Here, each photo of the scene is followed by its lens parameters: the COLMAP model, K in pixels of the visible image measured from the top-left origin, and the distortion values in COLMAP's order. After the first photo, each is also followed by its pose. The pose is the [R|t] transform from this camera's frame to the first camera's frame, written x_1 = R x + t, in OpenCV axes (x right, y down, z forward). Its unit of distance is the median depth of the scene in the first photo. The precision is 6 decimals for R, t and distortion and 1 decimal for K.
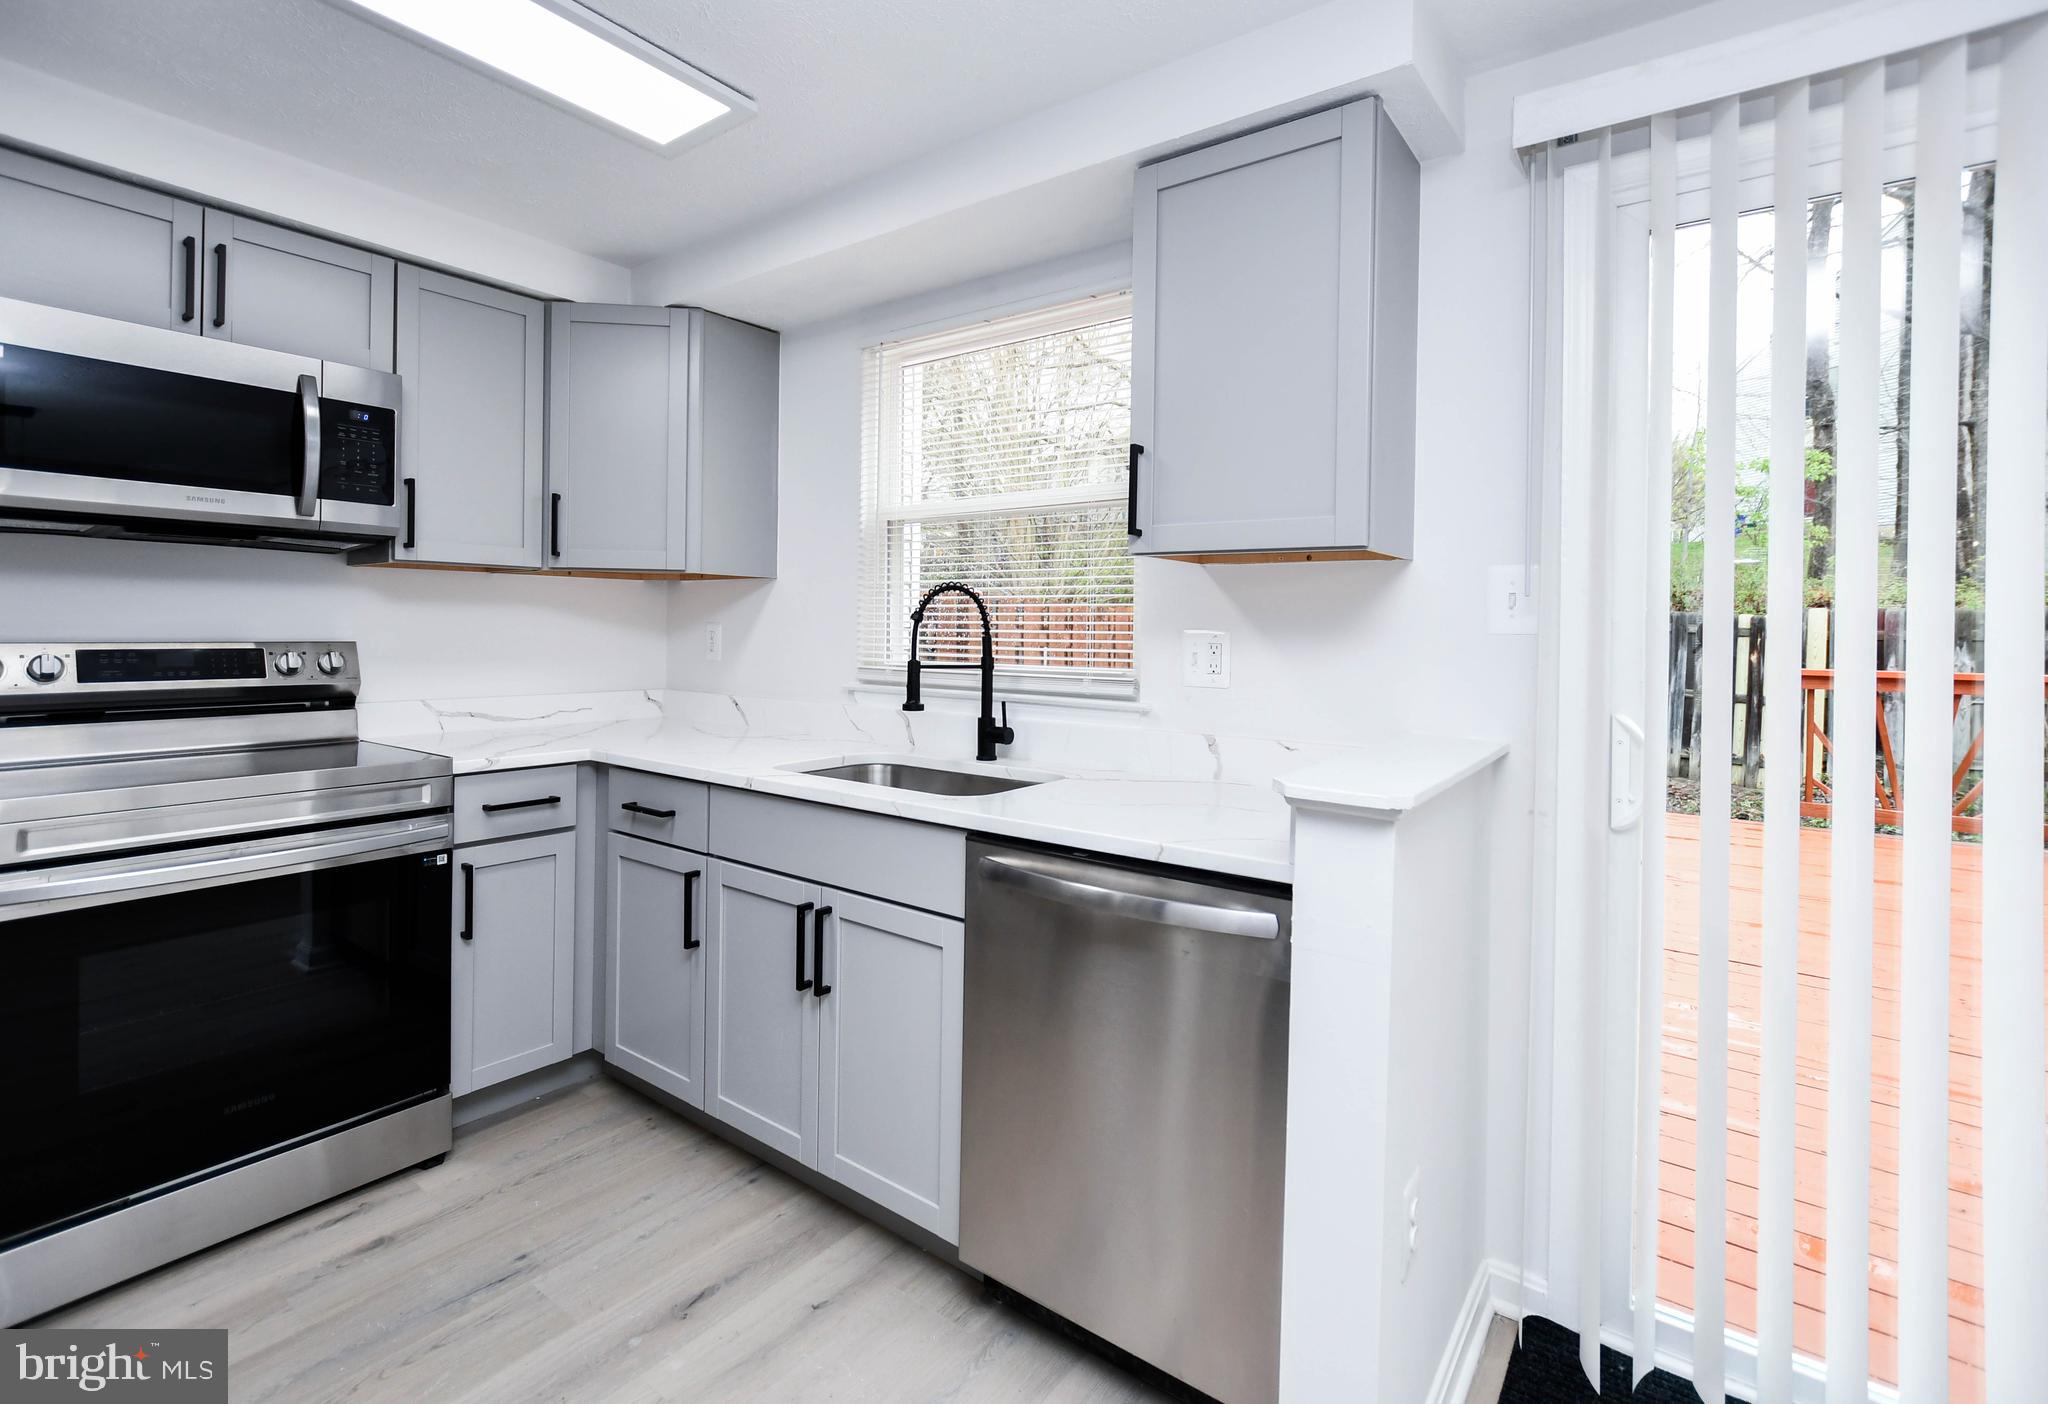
lens RADIAL K [[951.7, 0, 1005.2], [0, 951.7, 618.5], [0, 0, 1]] dist [-0.002185, 0.000011]
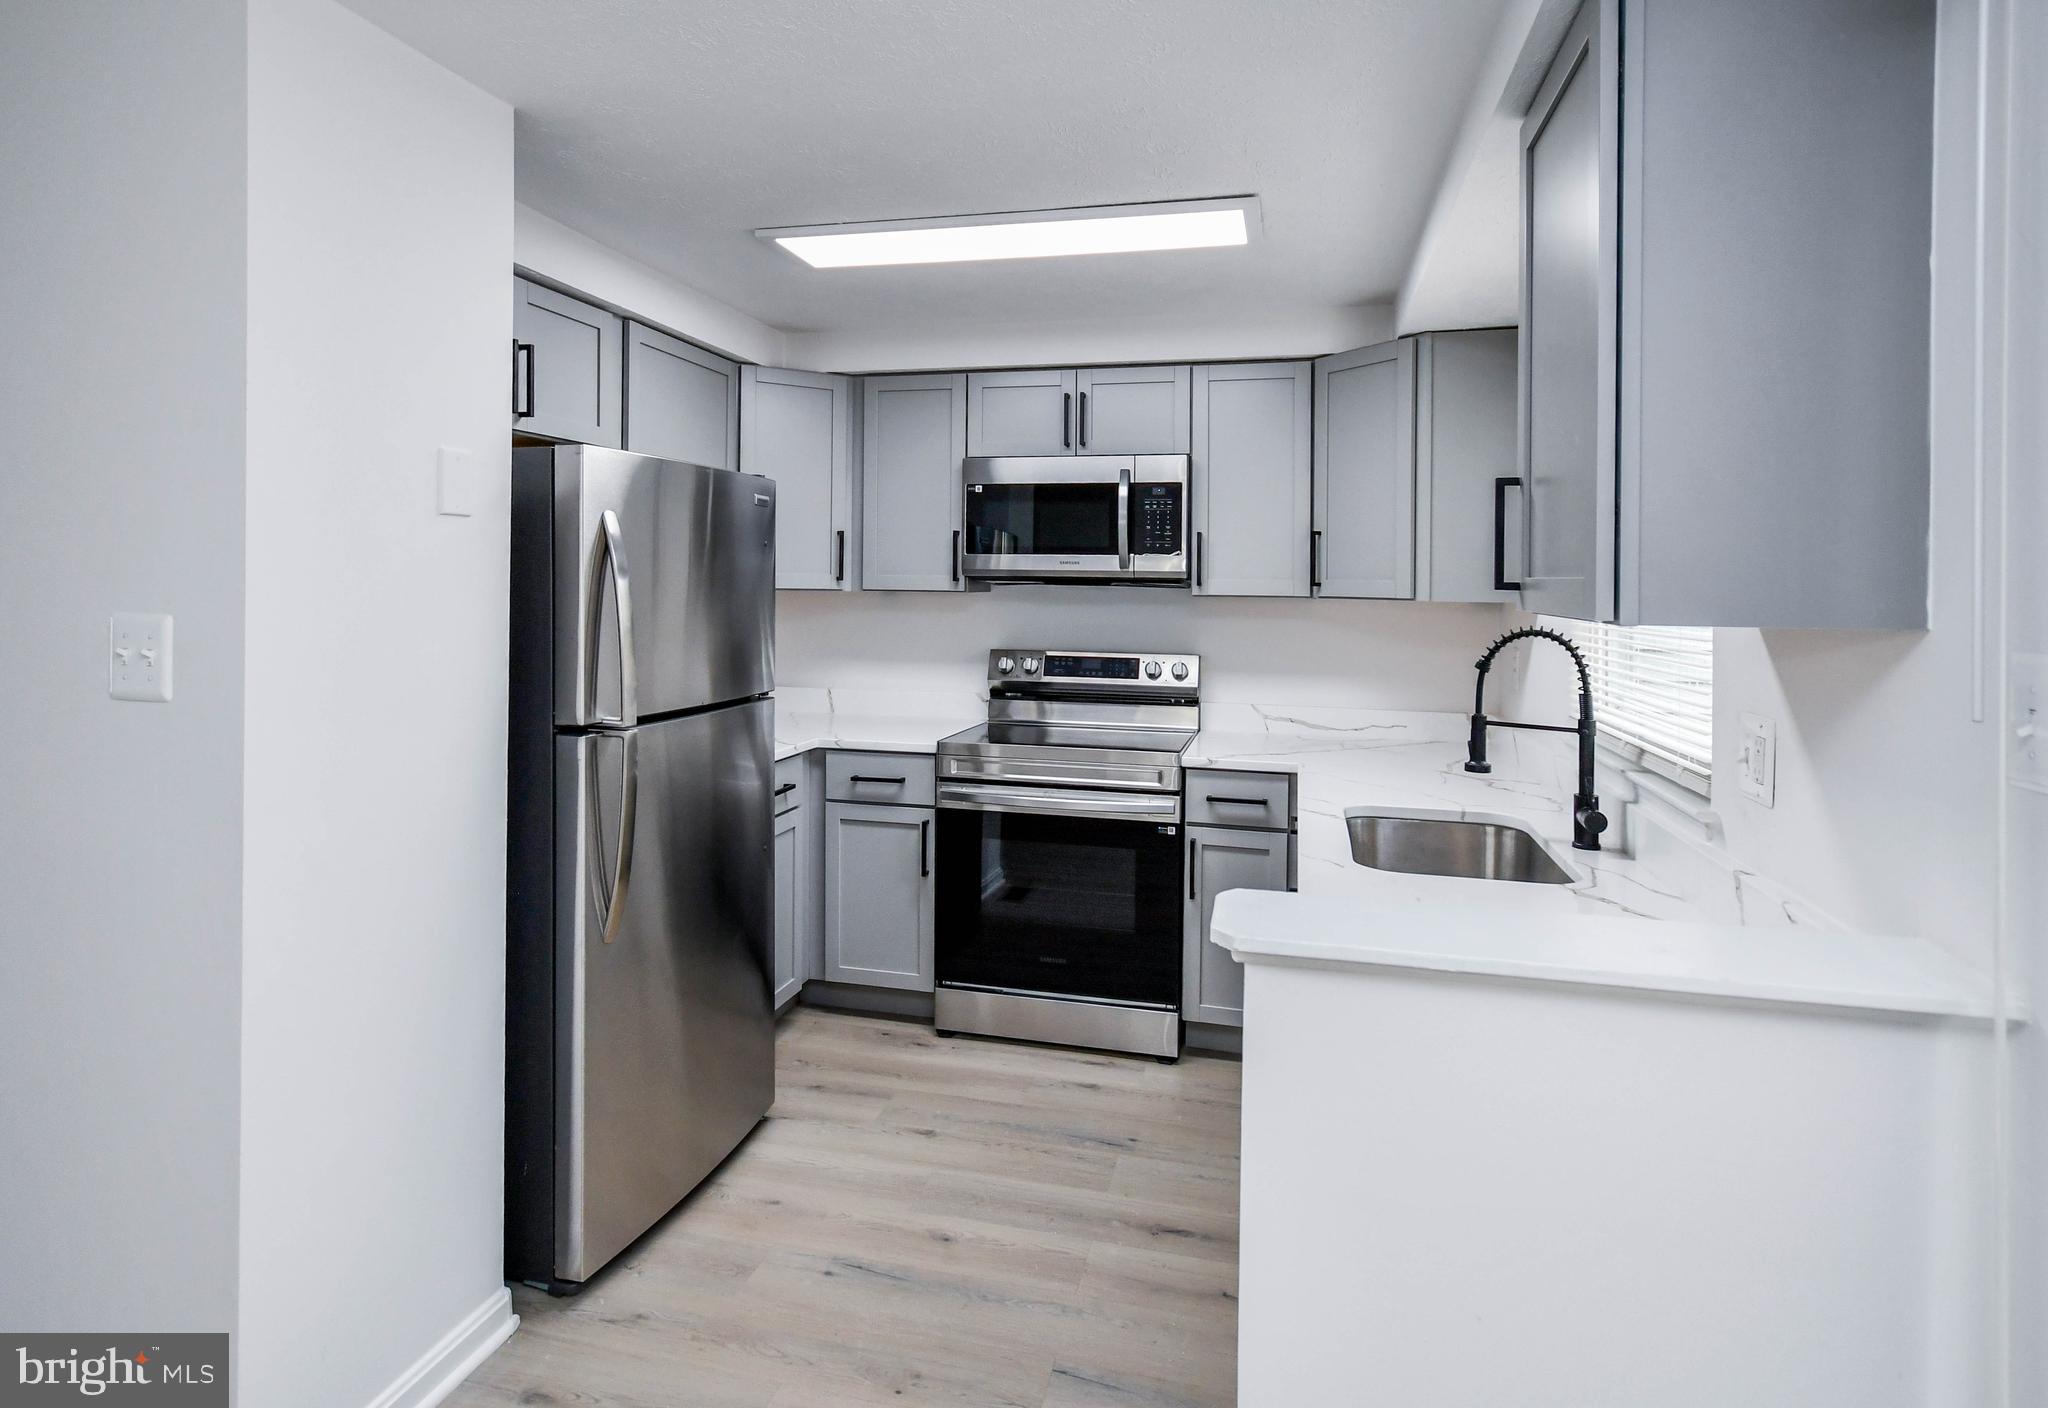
lens RADIAL K [[1083.2, 0, 1019.3], [0, 1083.2, 575.2], [0, 0, 1]] dist [-0.020802, 0.000067]
pose [[0.389275, -0.013745, -0.921019, 0.663007], [-0.000688, 0.999884, -0.015213, -0.070215], [0.921121, 0.006556, 0.389221, 0.221208]]
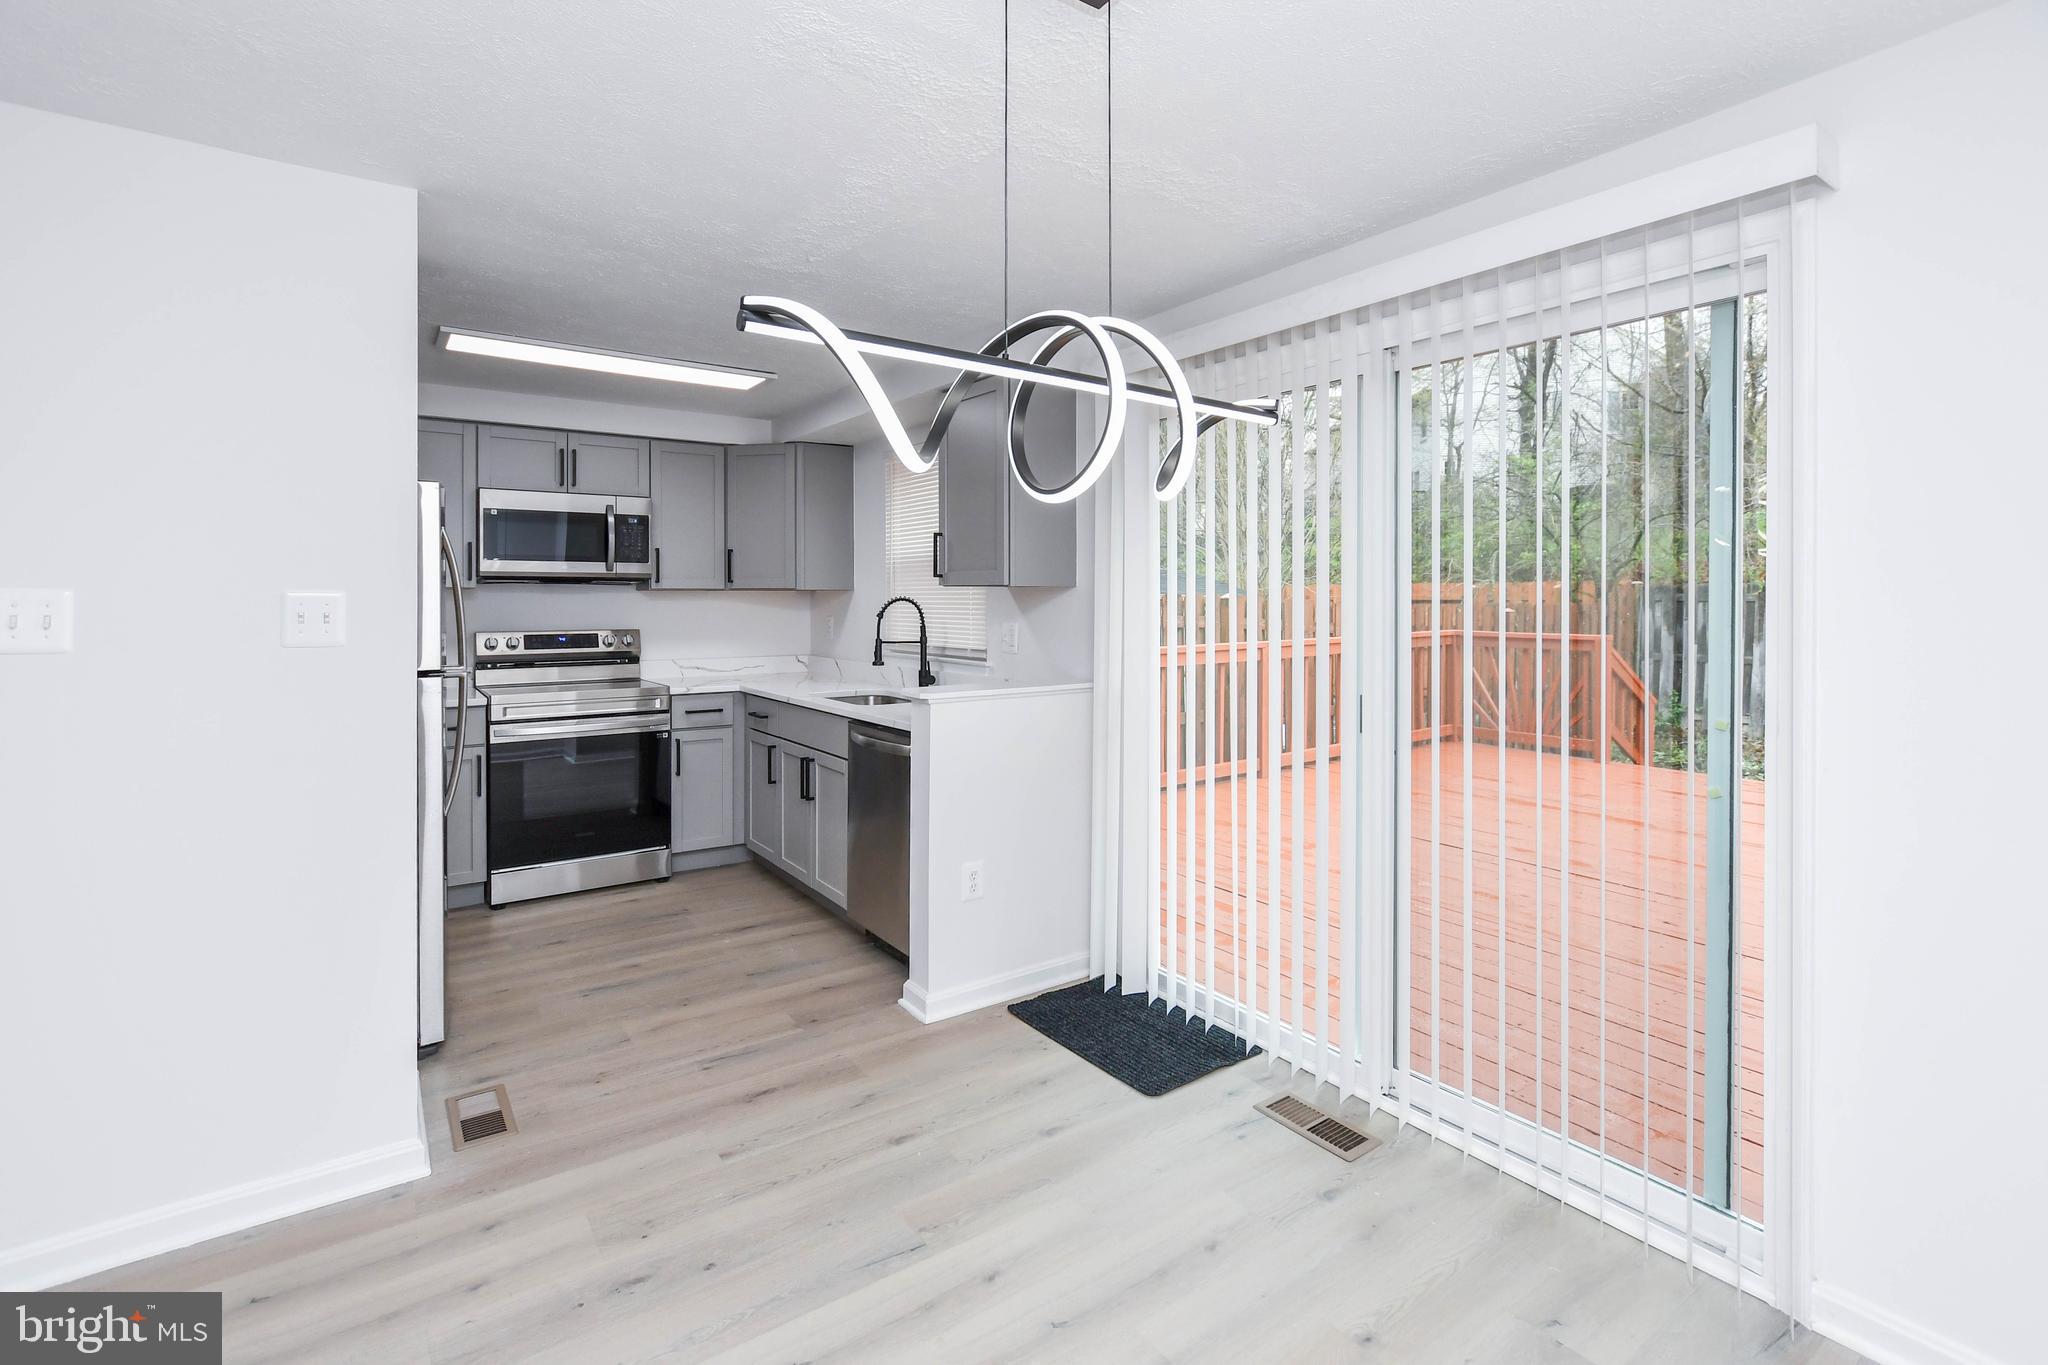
lens RADIAL K [[945.7, 0, 1024.6], [0, 945.7, 586.0], [0, 0, 1]] dist [-0.005500, 0.000056]
pose [[0.953565, -0.018095, -0.300645, 0.749965], [0.016334, 0.999832, -0.008370, -0.040418], [0.300746, 0.003071, 0.953699, -0.703554]]
